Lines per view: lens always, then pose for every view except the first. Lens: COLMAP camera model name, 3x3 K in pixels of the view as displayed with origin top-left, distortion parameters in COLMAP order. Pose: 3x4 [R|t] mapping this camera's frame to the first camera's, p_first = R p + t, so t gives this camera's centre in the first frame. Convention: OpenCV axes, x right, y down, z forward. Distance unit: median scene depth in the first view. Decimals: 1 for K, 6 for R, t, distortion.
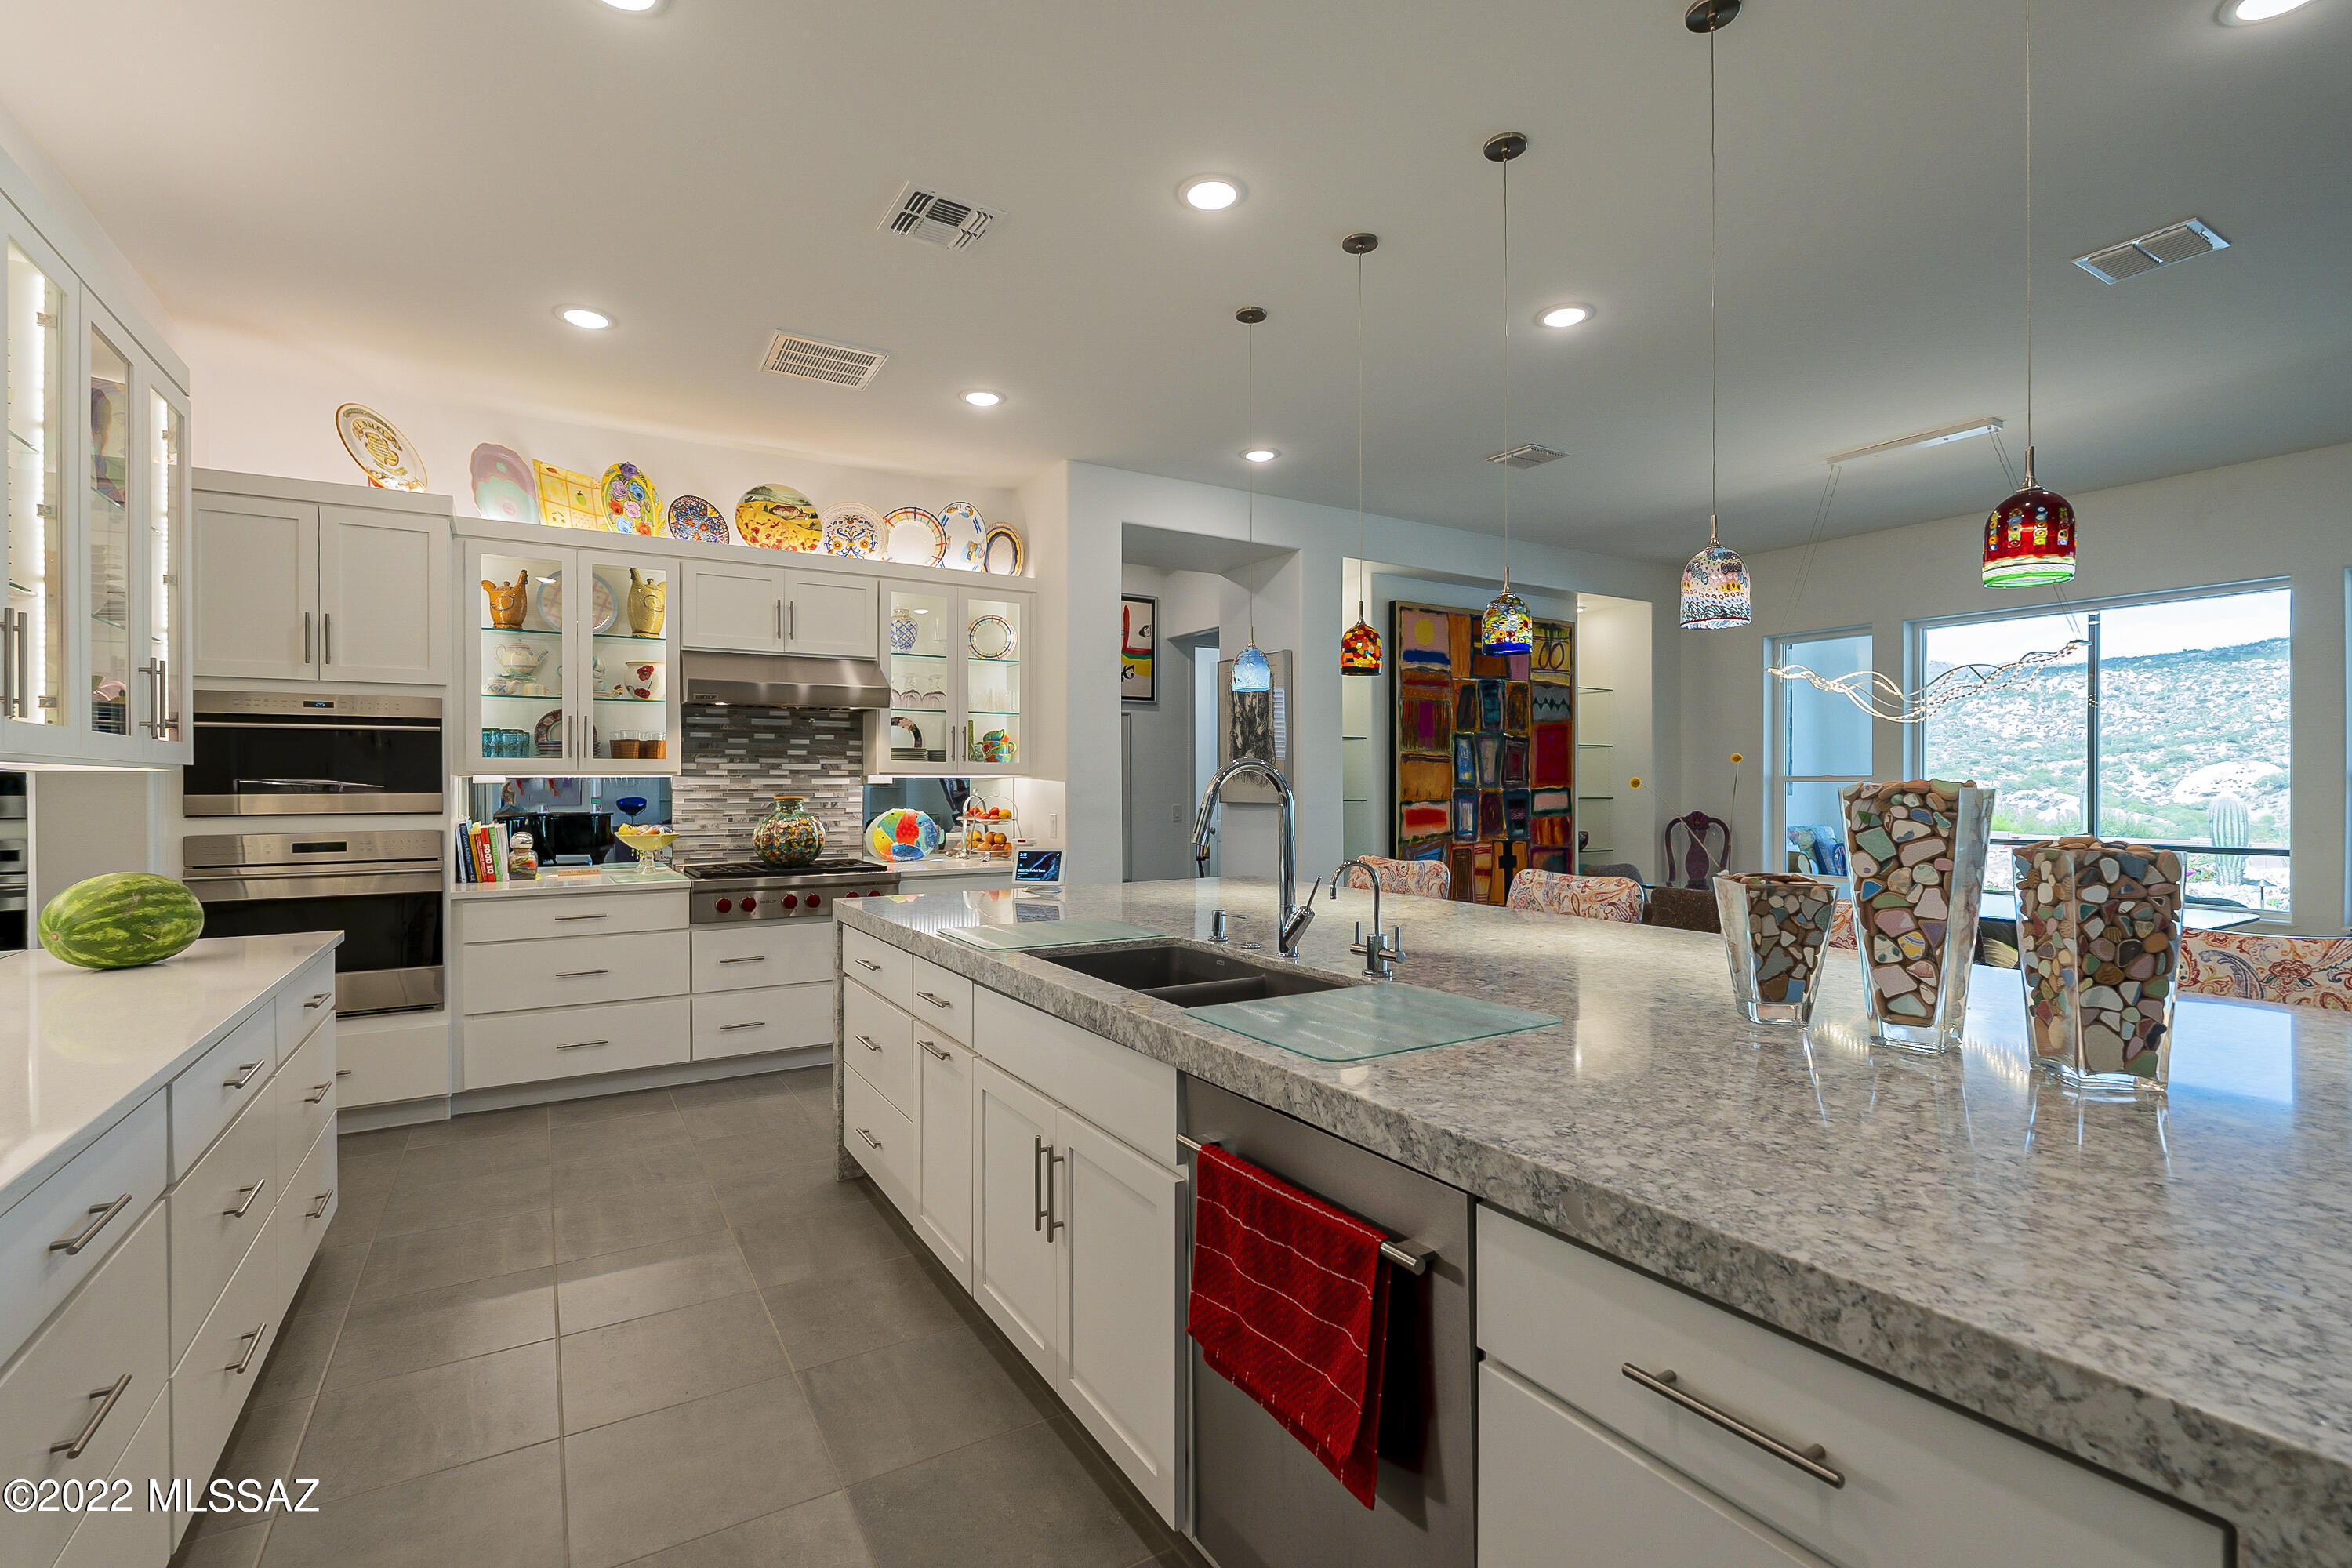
lens RADIAL K [[1026.5, 0, 1164.3], [0, 1026.5, 782.5], [0, 0, 1]] dist [-0.007382, 0.001226]
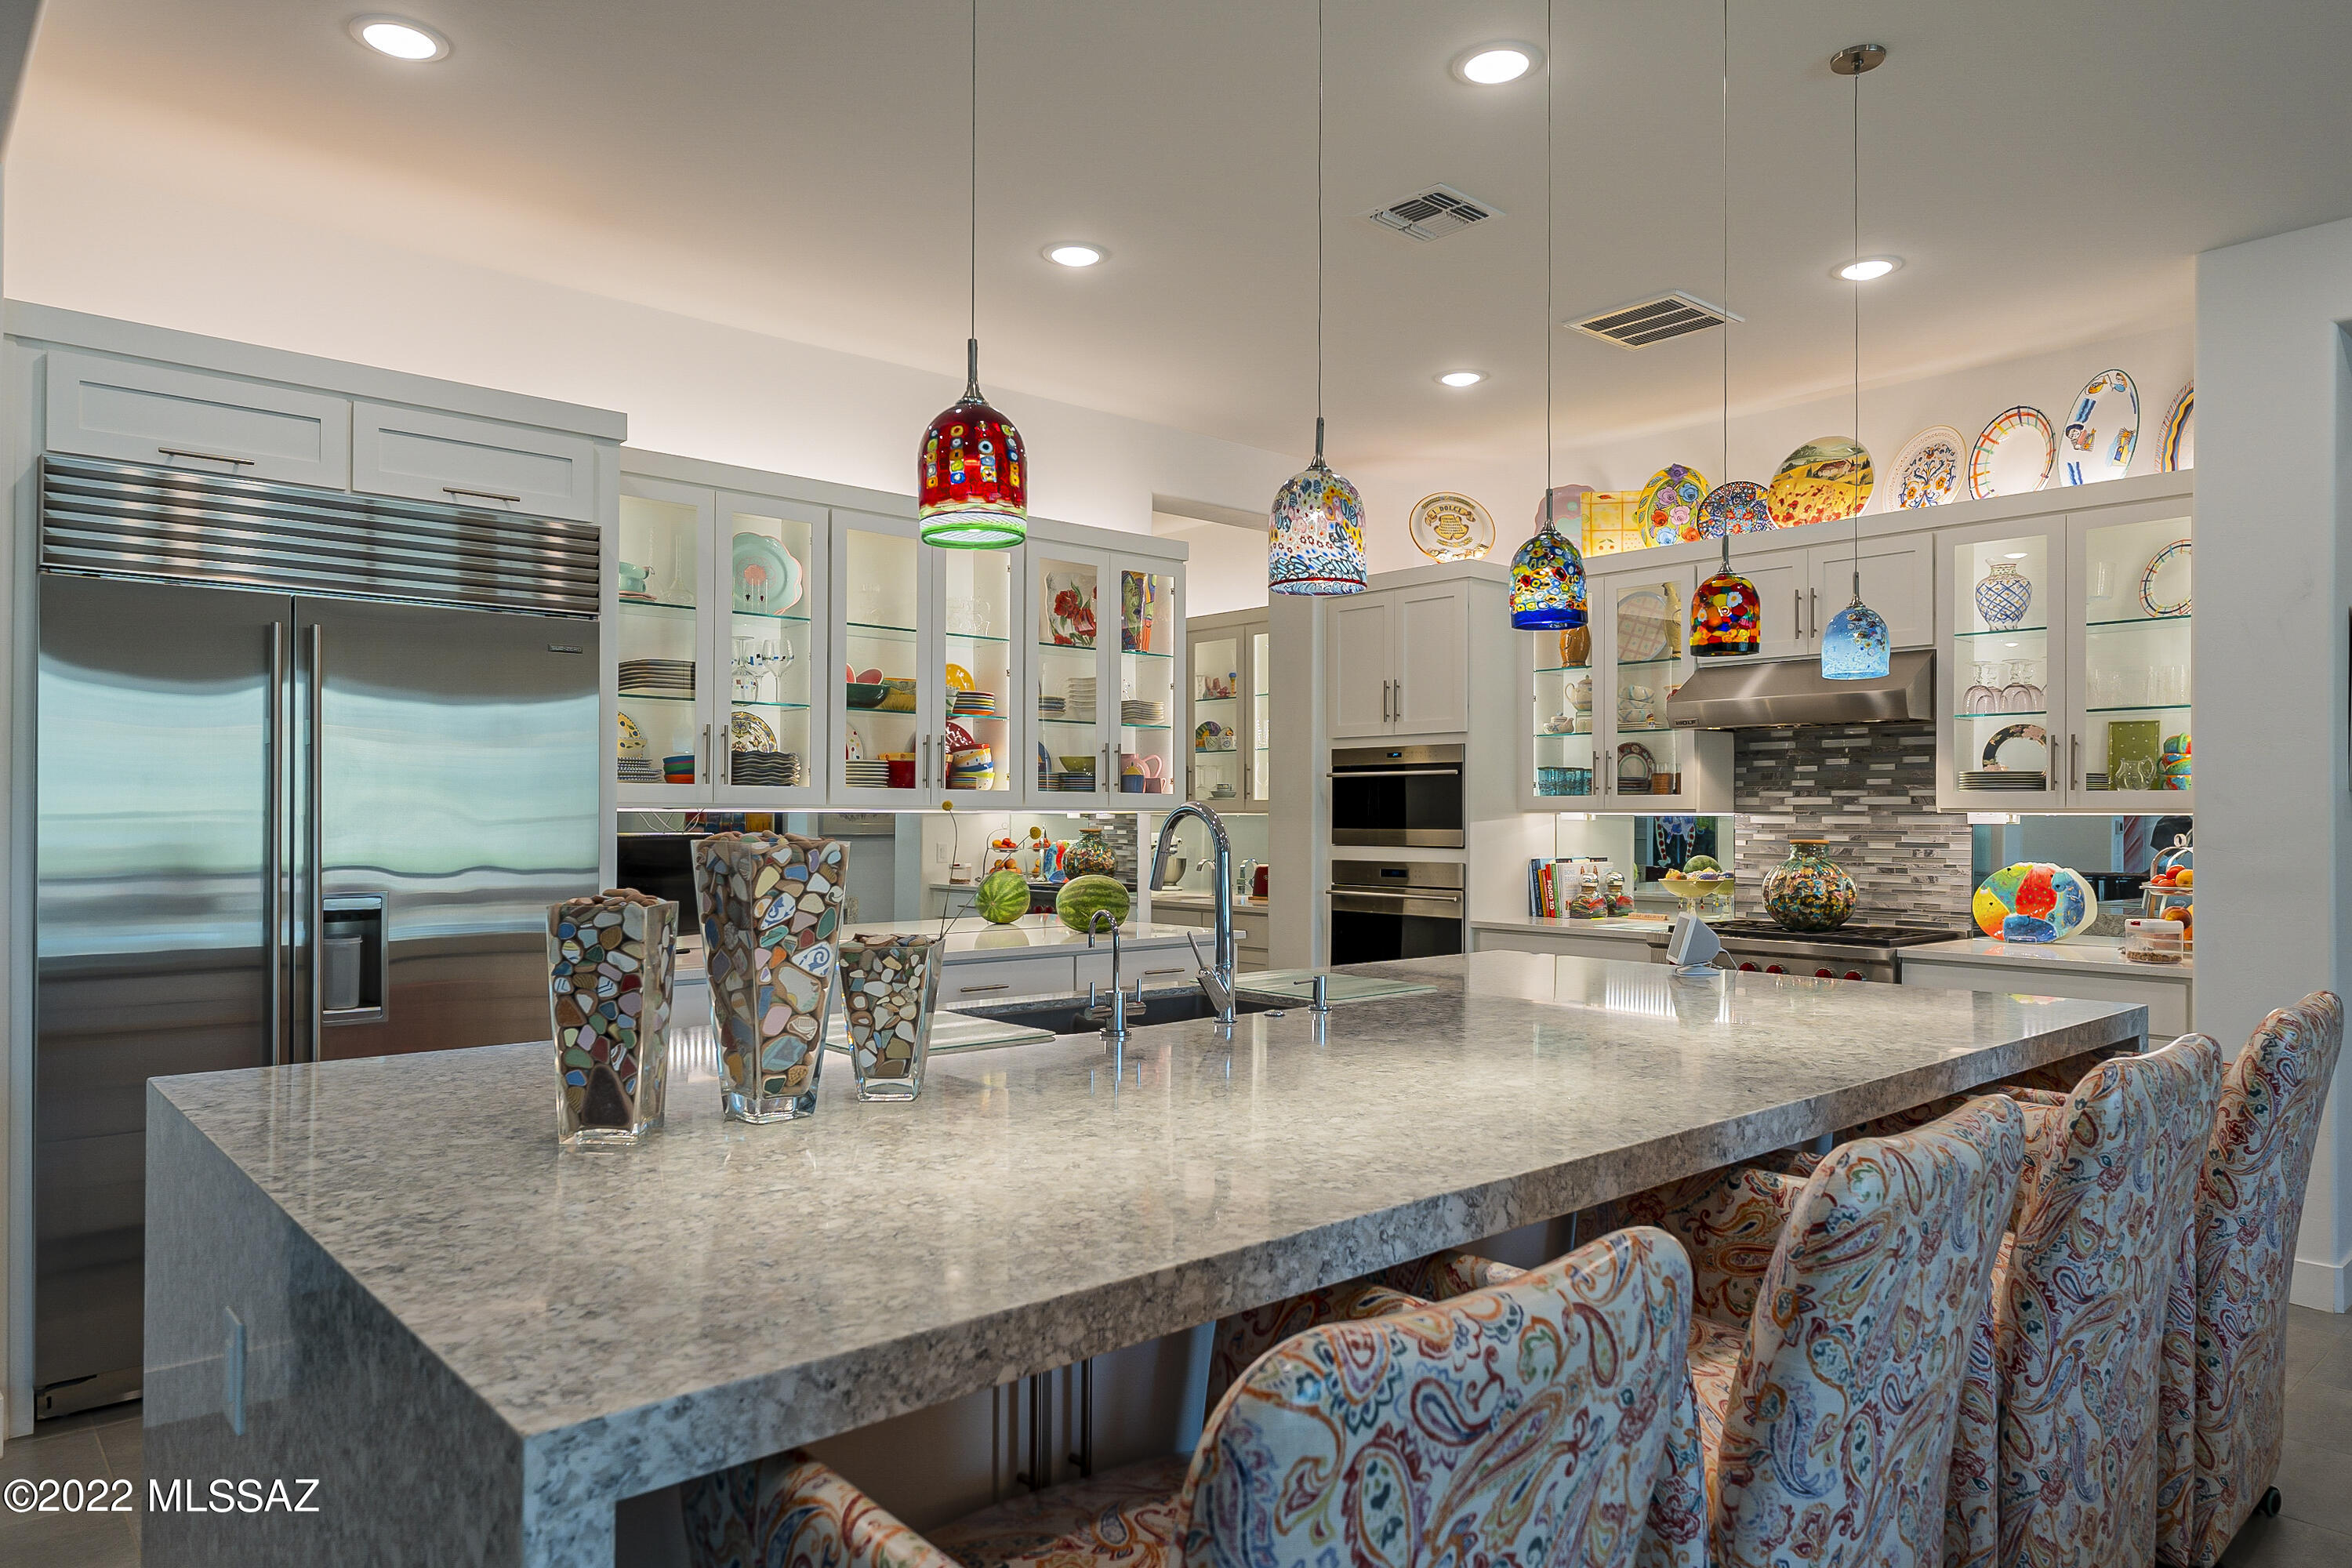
lens RADIAL K [[1475.2, 0, 1173.2], [0, 1475.2, 804.4], [0, 0, 1]] dist [0.002003, -0.006271]
pose [[0.185754, -0.007849, -0.982565, 0.625795], [-0.005686, 0.999943, -0.009063, -0.000069], [0.982580, 0.007271, 0.185699, 0.309310]]
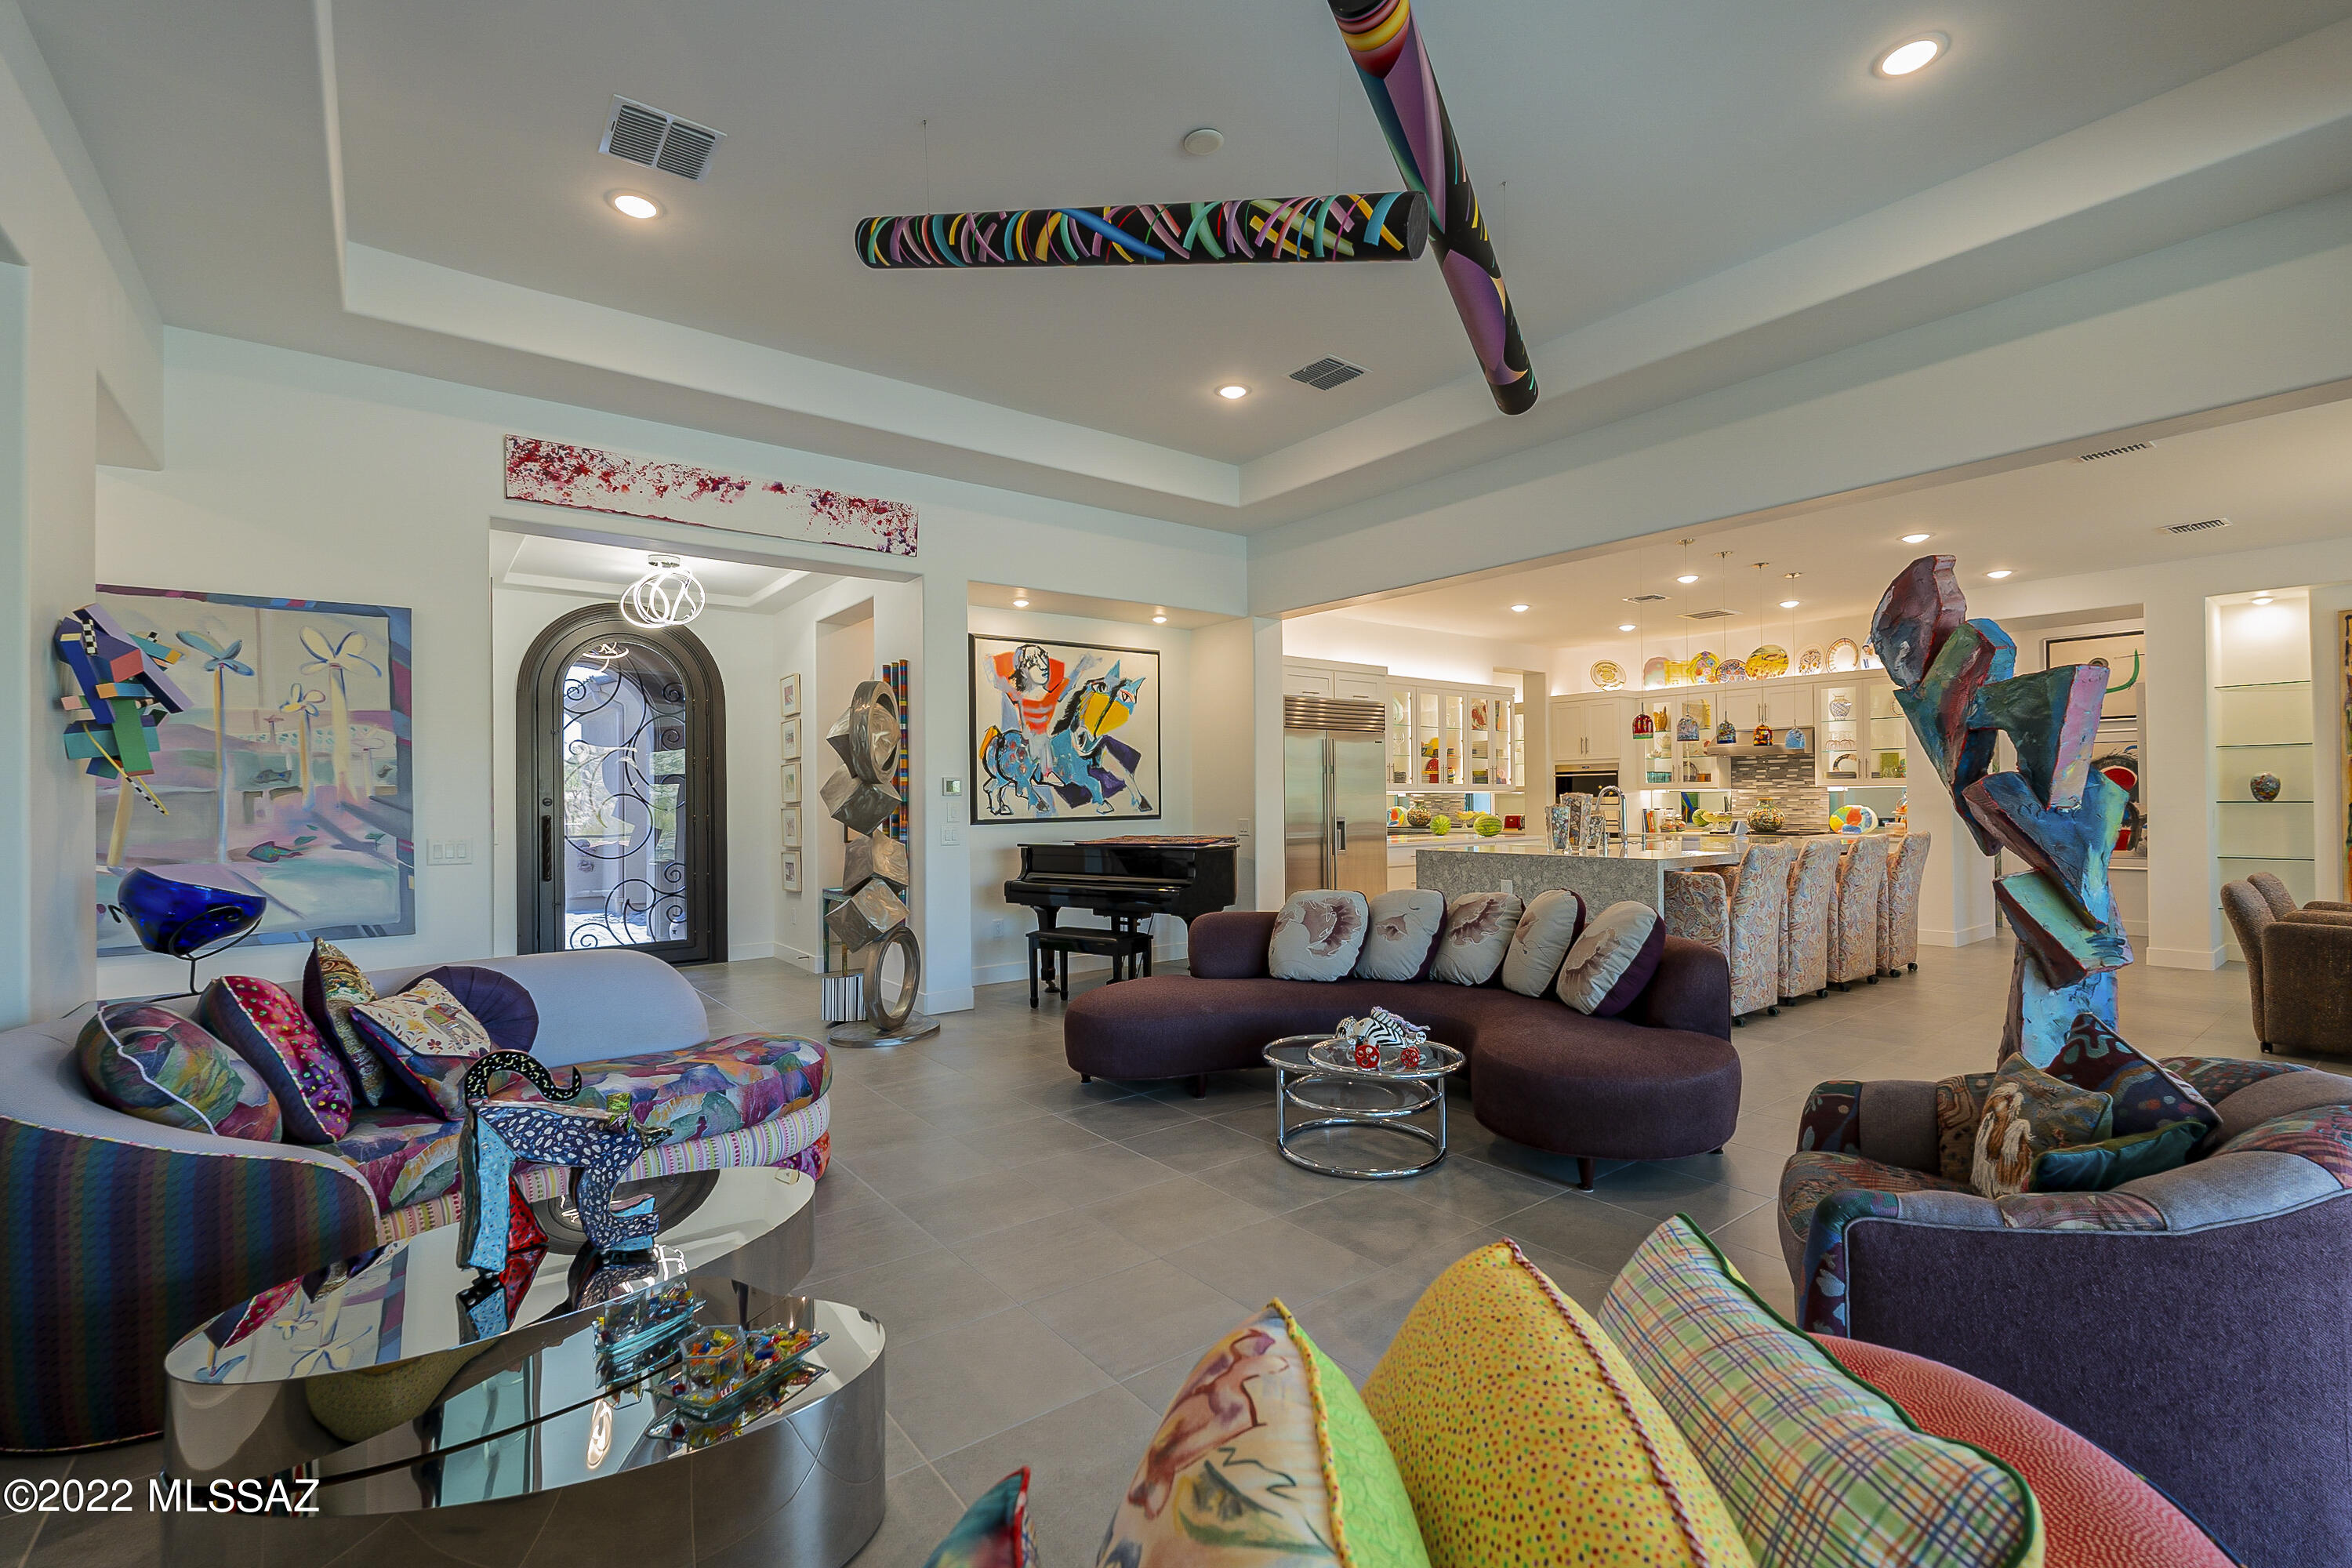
lens RADIAL K [[1026.5, 0, 1172.0], [0, 1026.5, 790.7], [0, 0, 1]] dist [-0.007382, 0.001226]
pose [[0.114330, -0.012970, -0.993358, 1.503785], [0.007032, 0.999900, -0.012246, 0.015192], [0.993418, -0.005585, 0.114410, -0.411704]]
